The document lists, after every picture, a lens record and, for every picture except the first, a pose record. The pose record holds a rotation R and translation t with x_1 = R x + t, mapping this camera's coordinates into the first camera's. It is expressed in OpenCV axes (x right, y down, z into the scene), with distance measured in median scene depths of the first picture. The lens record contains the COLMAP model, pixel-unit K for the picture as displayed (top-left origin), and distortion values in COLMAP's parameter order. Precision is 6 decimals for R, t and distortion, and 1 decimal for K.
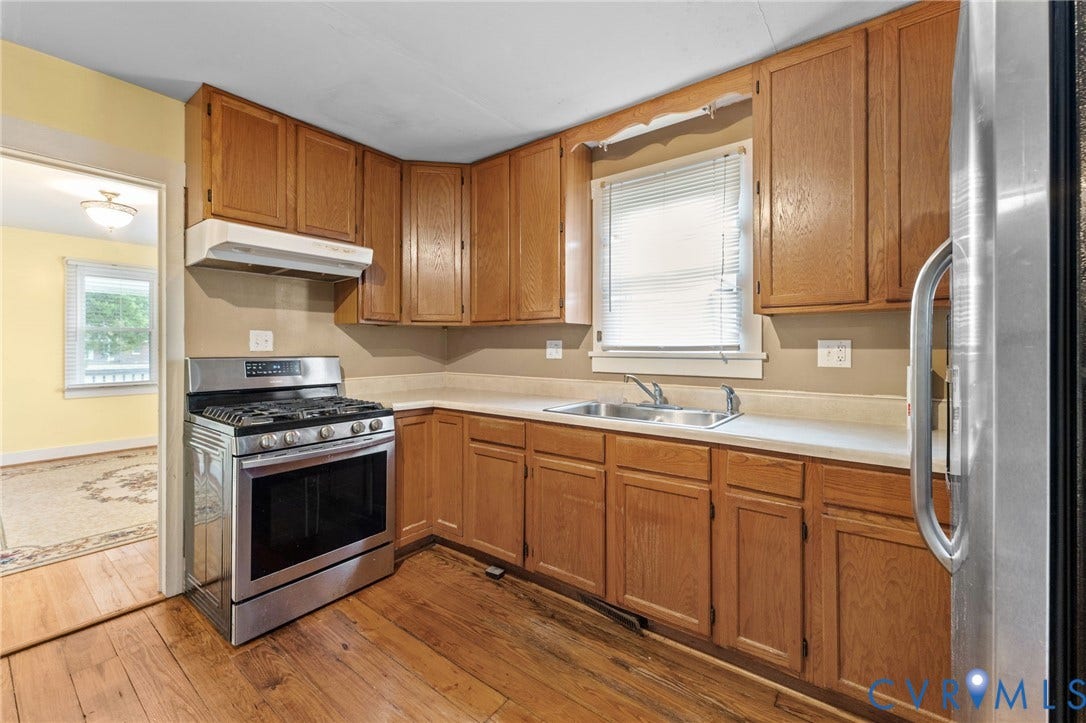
lens RADIAL K [[443.2, 0, 543.9], [0, 443.2, 345.0], [0, 0, 1]] dist [-0.002353, -0.000207]
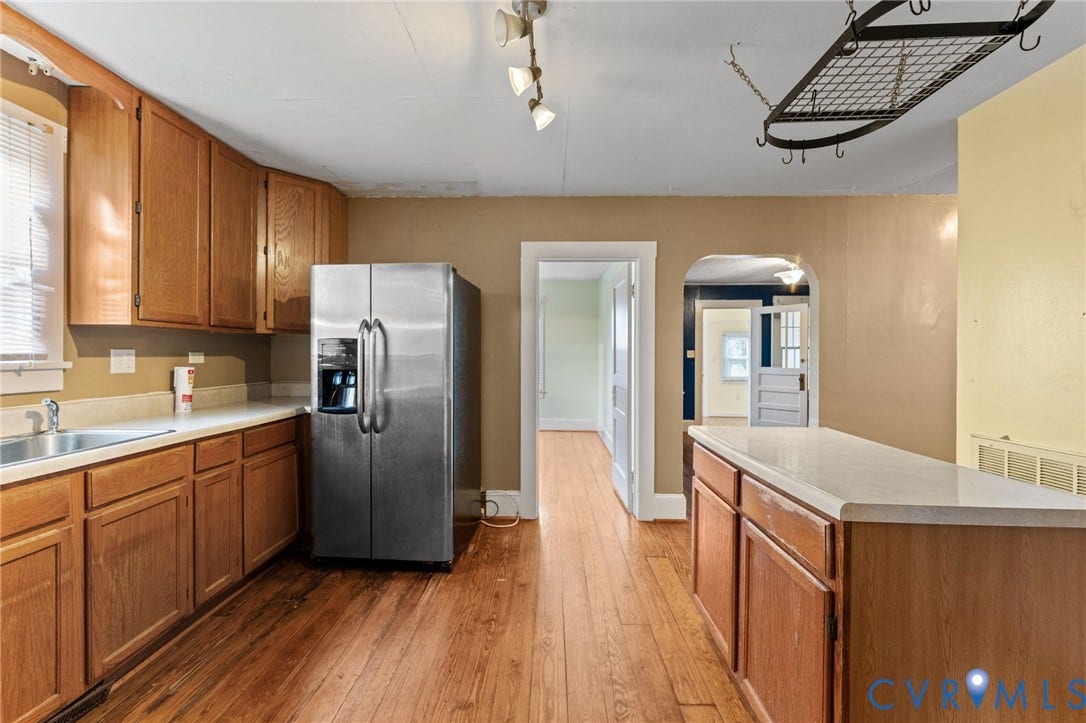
lens RADIAL K [[443.2, 0, 543.9], [0, 443.2, 345.0], [0, 0, 1]] dist [-0.002353, -0.000207]
pose [[-0.594039, 0.013904, 0.804316, -0.931993], [-0.006998, 0.999723, -0.022450, -0.004614], [-0.804406, -0.018965, -0.593777, 0.818490]]
